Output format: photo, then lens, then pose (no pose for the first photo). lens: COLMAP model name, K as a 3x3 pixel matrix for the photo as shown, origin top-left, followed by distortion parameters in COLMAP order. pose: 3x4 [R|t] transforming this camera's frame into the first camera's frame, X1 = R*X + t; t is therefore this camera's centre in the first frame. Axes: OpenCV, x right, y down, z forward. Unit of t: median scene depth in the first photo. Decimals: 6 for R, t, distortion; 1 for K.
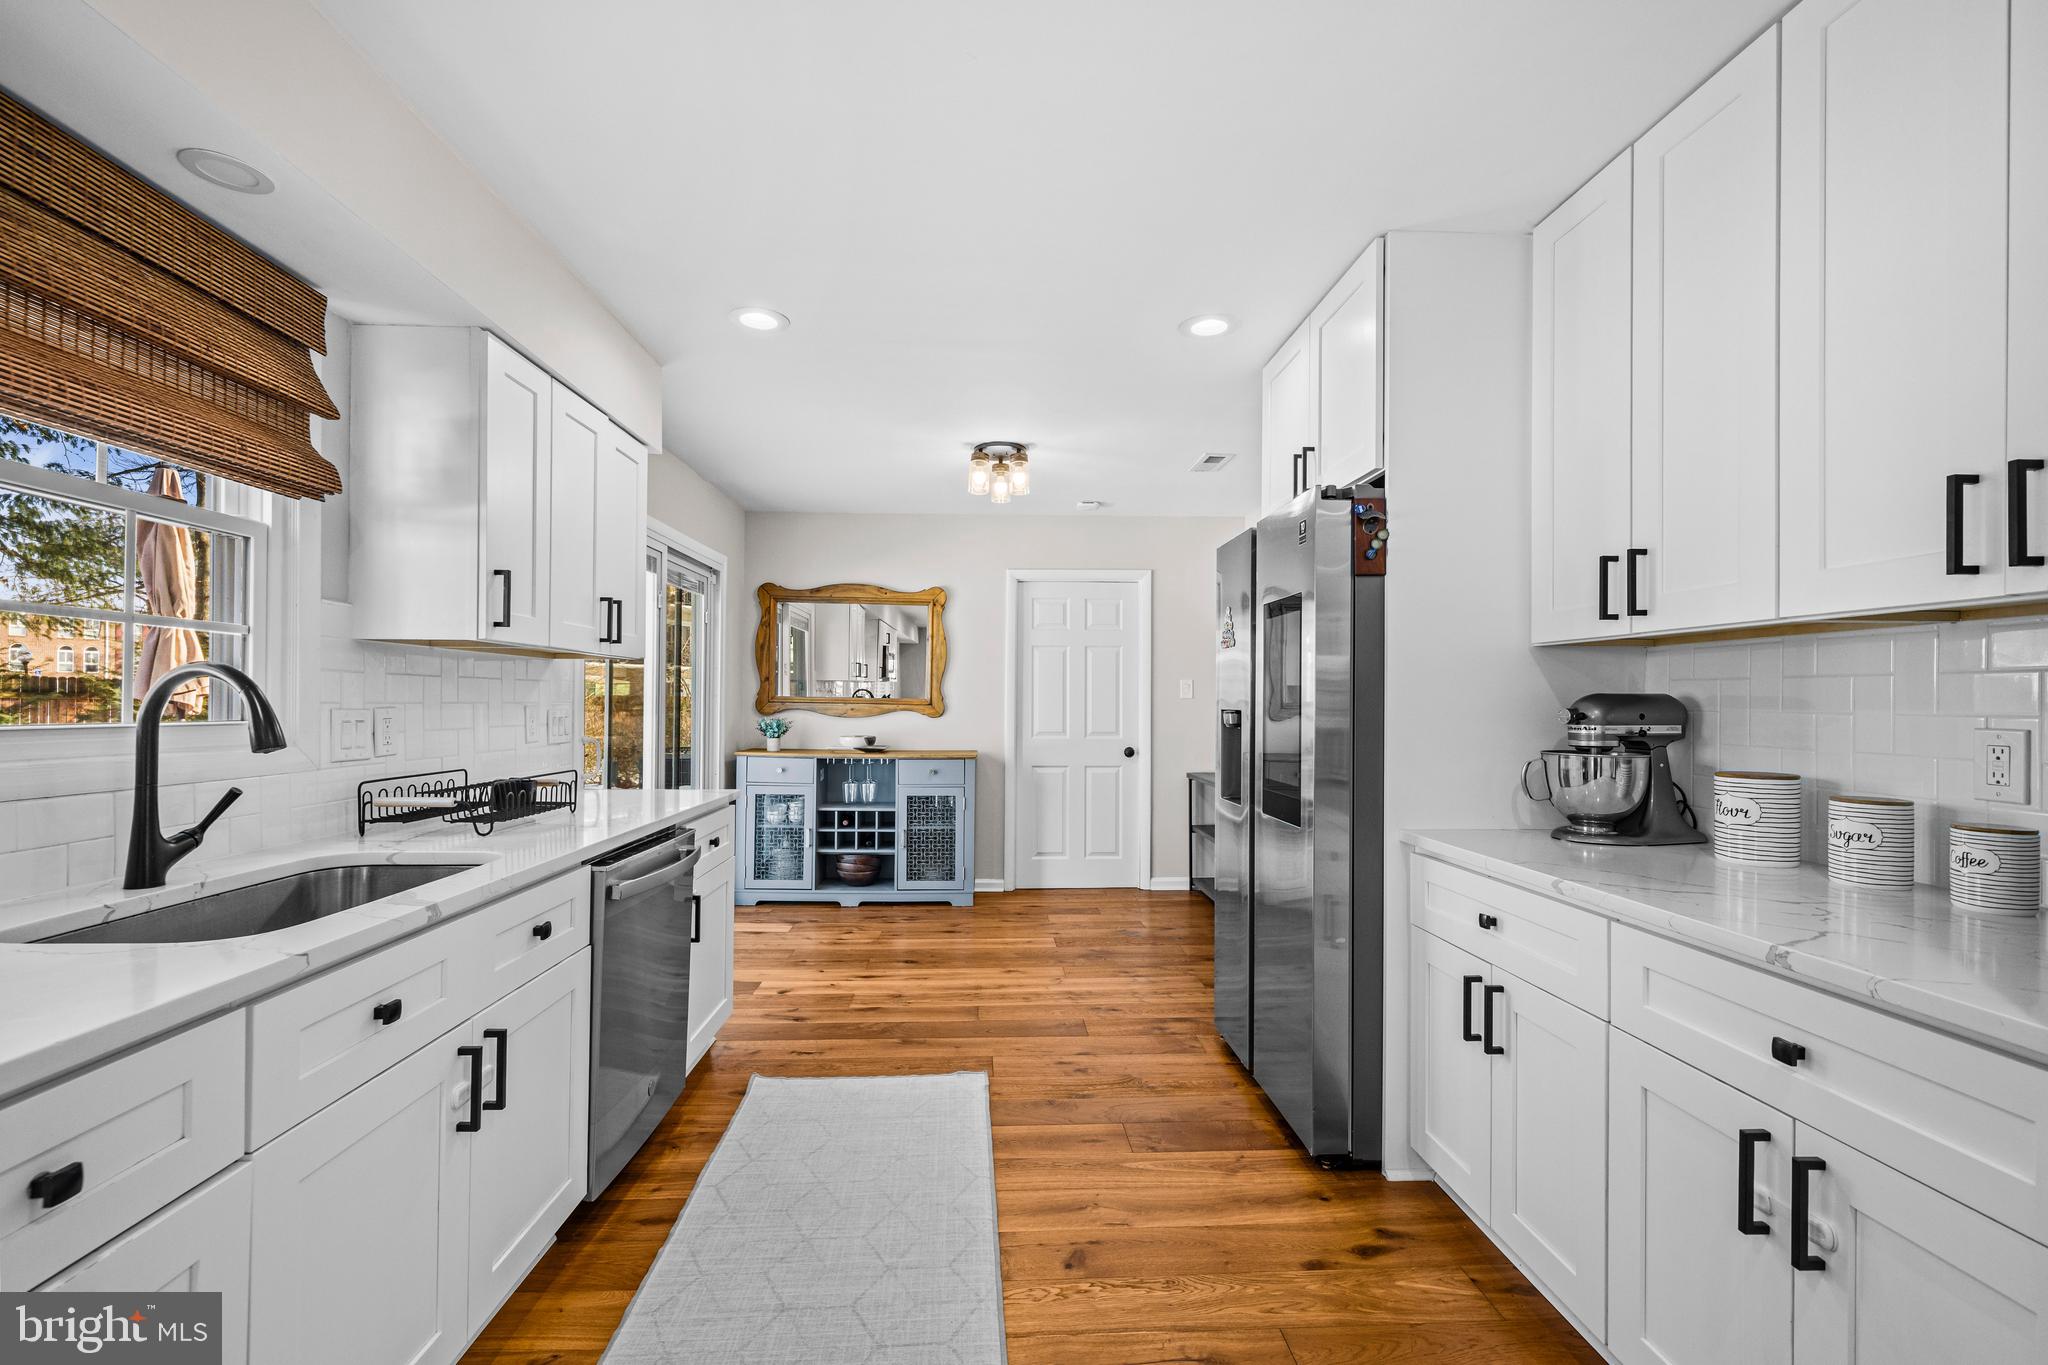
lens RADIAL K [[867.2, 0, 1012.1], [0, 867.2, 697.0], [0, 0, 1]] dist [-0.001461, 0.000106]
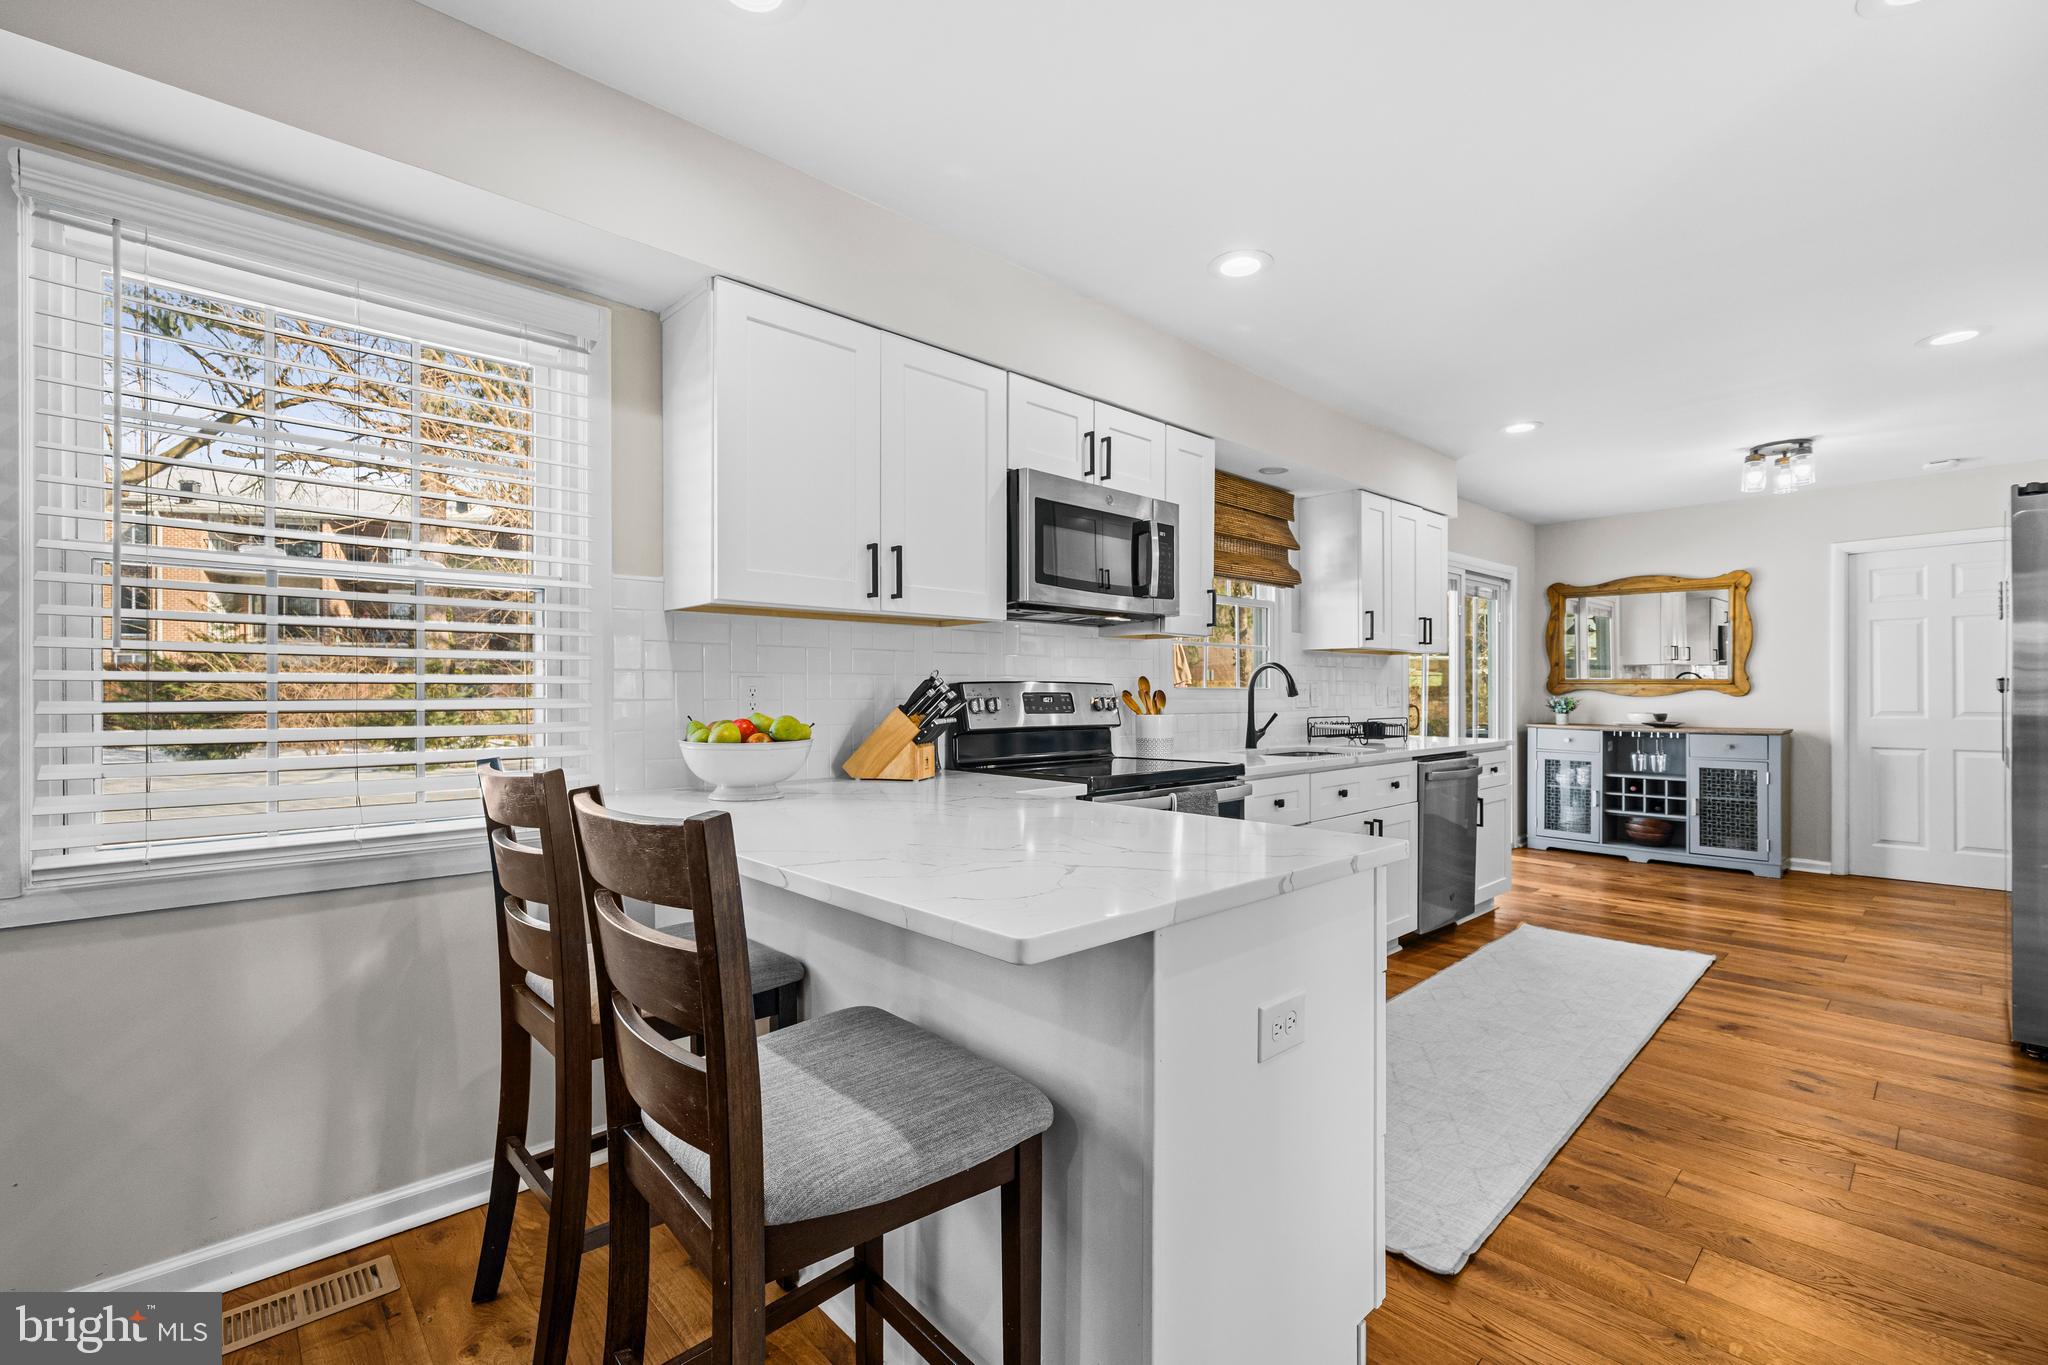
lens RADIAL K [[867.2, 0, 1021.0], [0, 867.2, 691.5], [0, 0, 1]] dist [-0.001461, 0.000106]
pose [[0.645903, -0.008731, -0.763369, 0.178764], [0.010112, 0.999945, -0.002881, 0.014595], [0.763352, -0.005859, 0.645956, -0.391836]]
